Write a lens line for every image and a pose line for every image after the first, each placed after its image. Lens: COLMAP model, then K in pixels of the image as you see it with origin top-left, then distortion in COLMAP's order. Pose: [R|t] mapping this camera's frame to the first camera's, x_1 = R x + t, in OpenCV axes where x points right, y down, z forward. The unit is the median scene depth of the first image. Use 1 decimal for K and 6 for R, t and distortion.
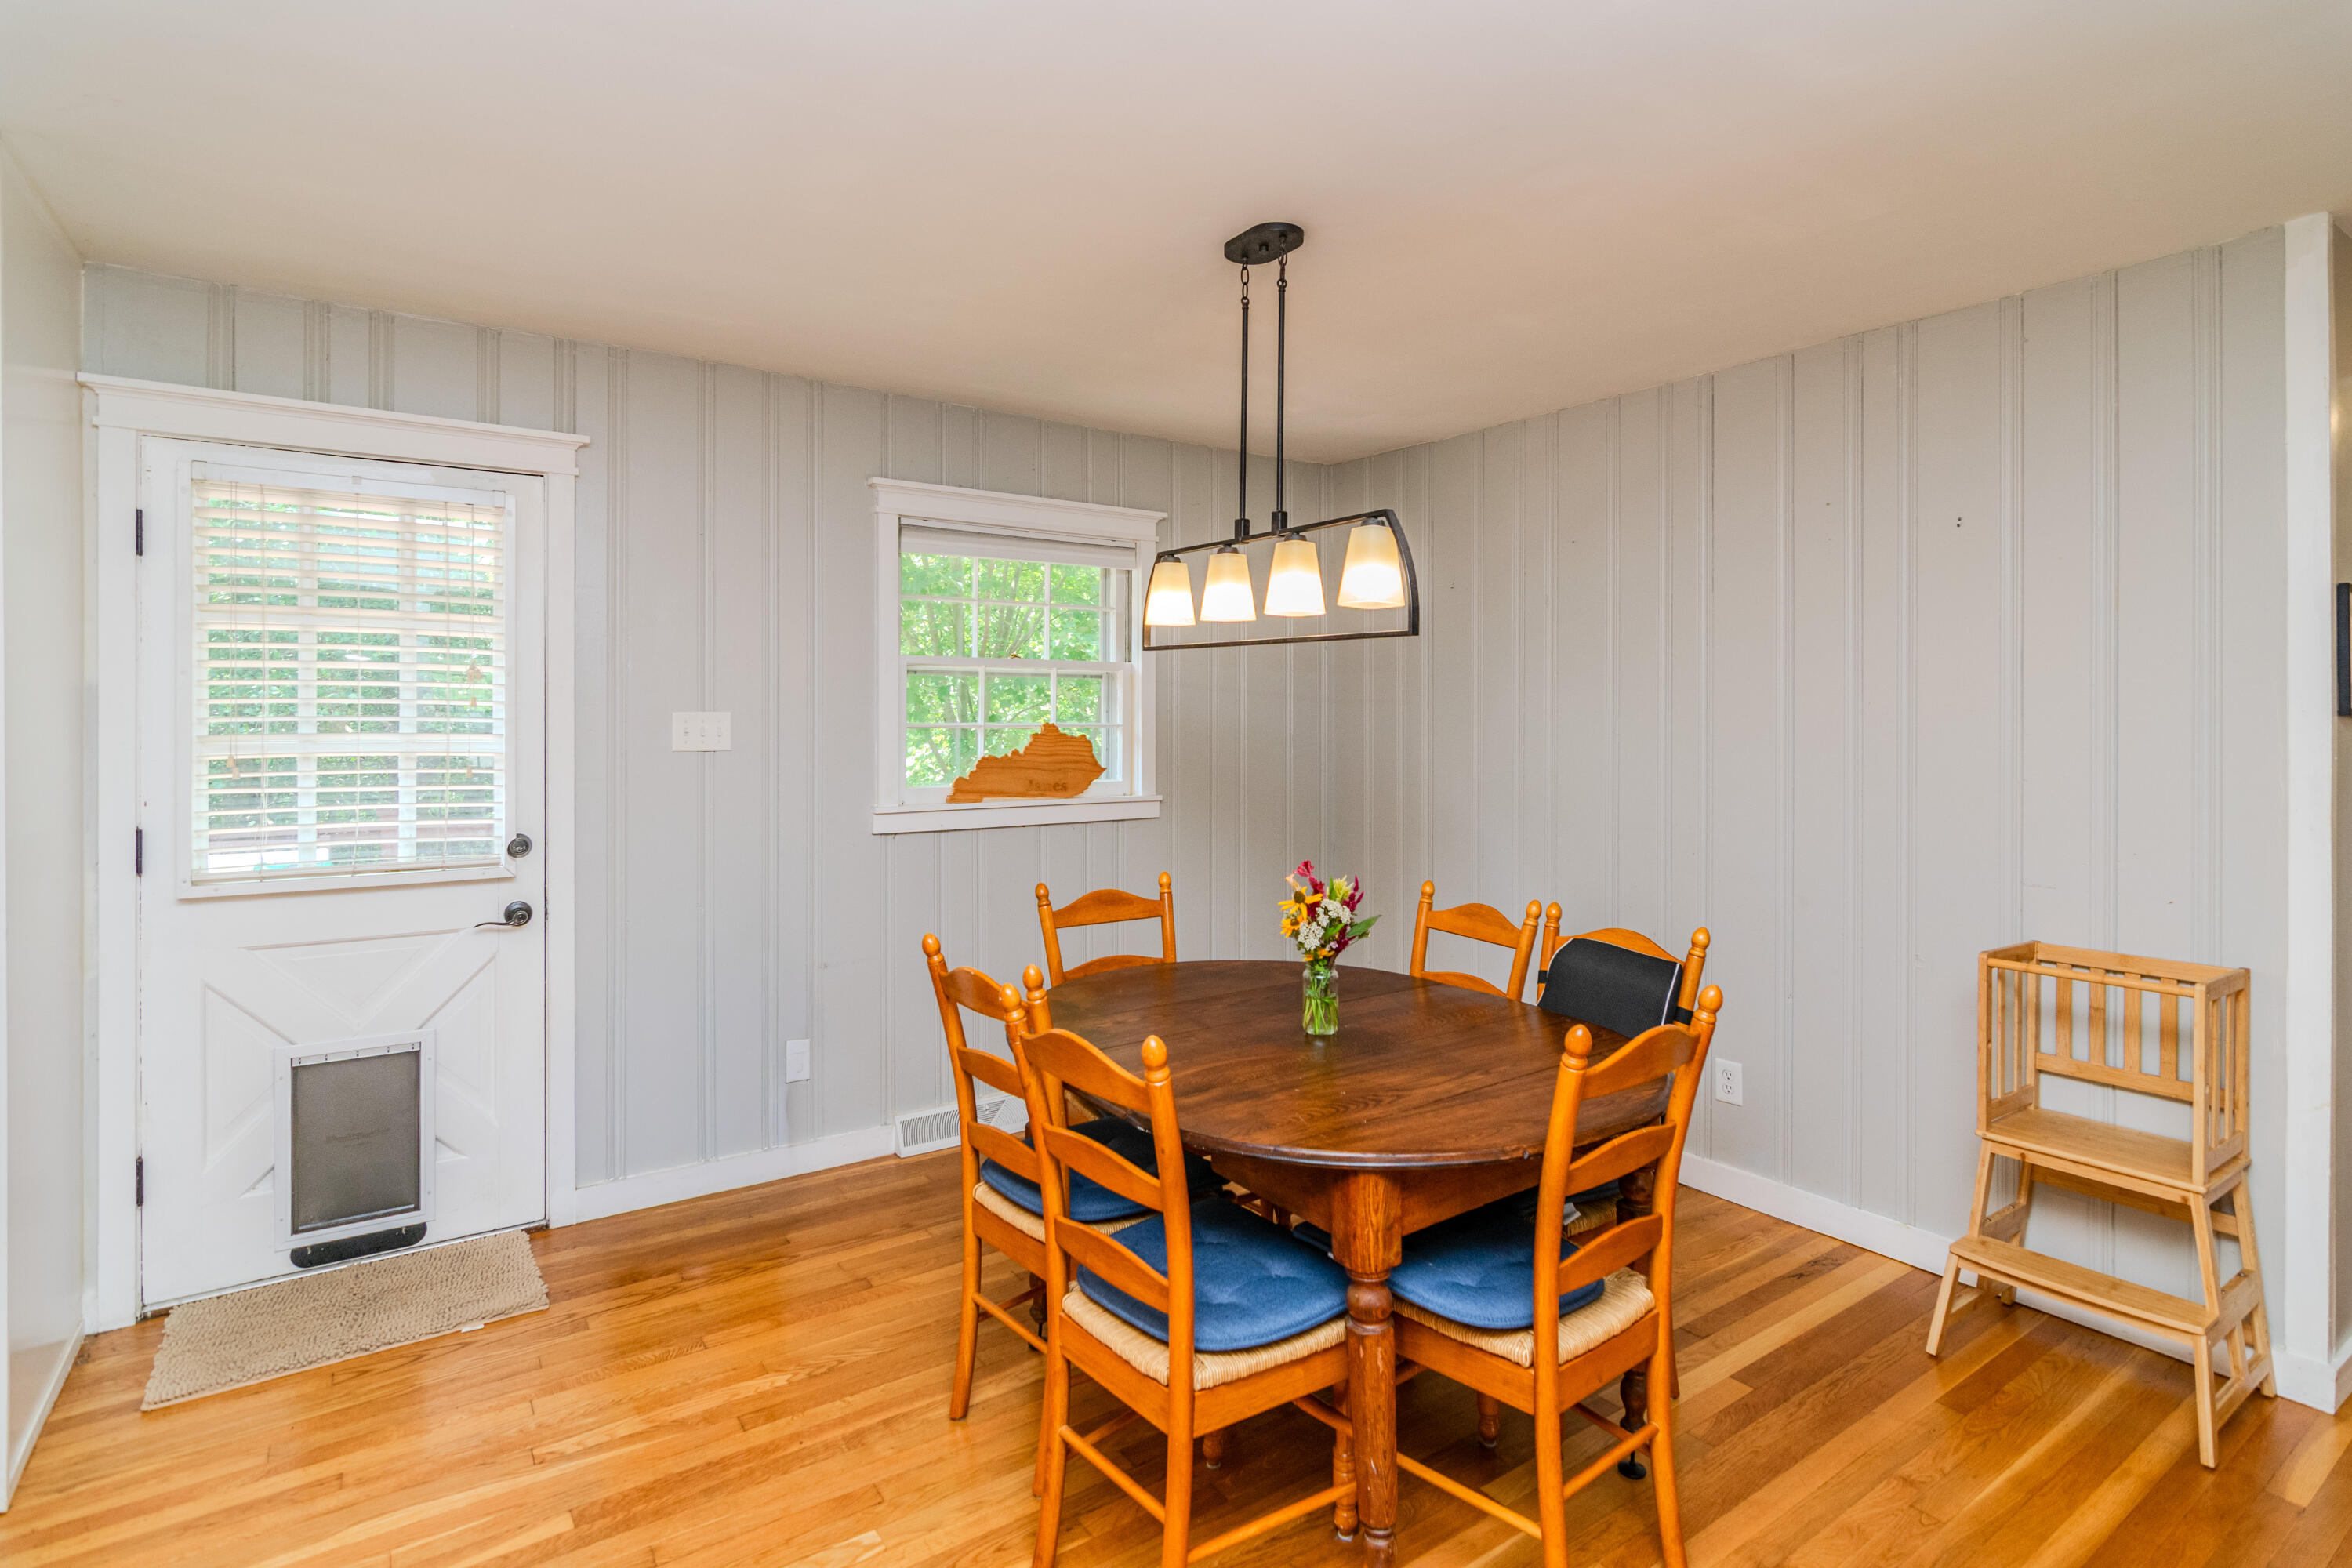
lens RADIAL K [[1150.1, 0, 1177.3], [0, 1150.1, 717.2], [0, 0, 1]] dist [-0.004330, 0.000303]
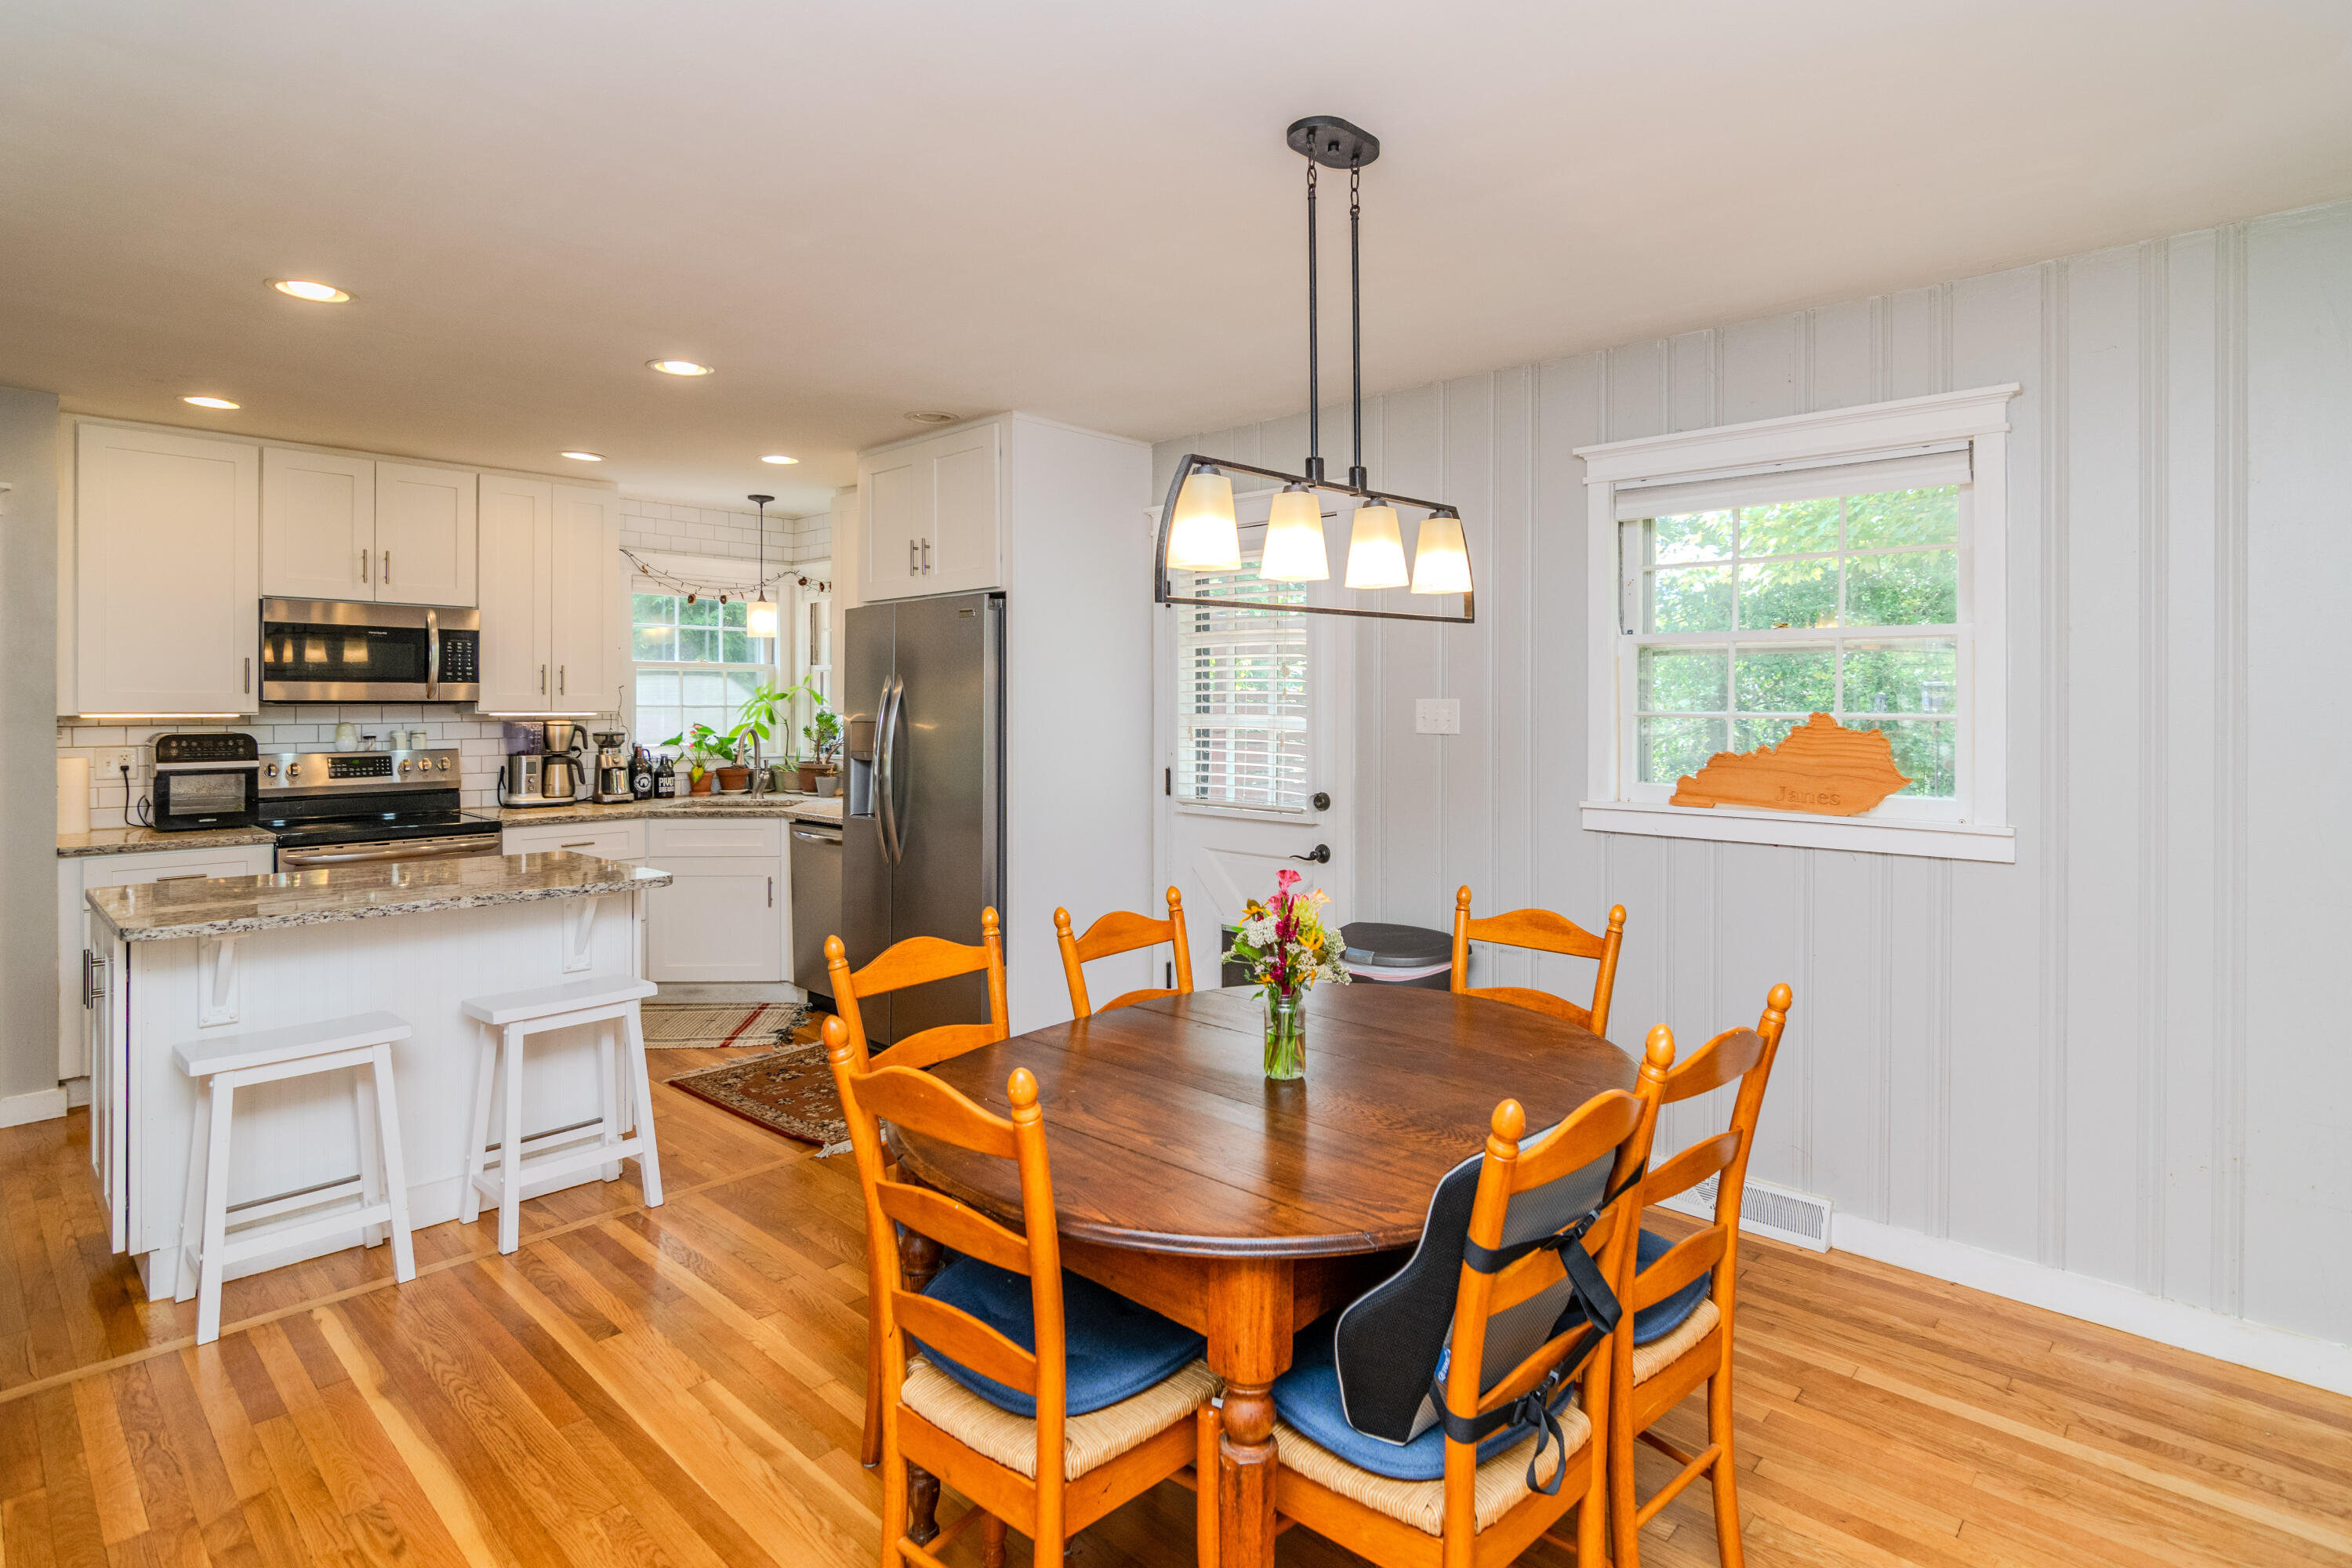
lens RADIAL K [[1207.4, 0, 1191.6], [0, 1207.4, 724.6], [0, 0, 1]] dist [-0.001491, -0.000496]
pose [[0.214684, 0.018418, -0.976510, 0.796823], [-0.004294, 0.999830, 0.017914, 0.000275], [0.976674, 0.000348, 0.214726, 0.609167]]
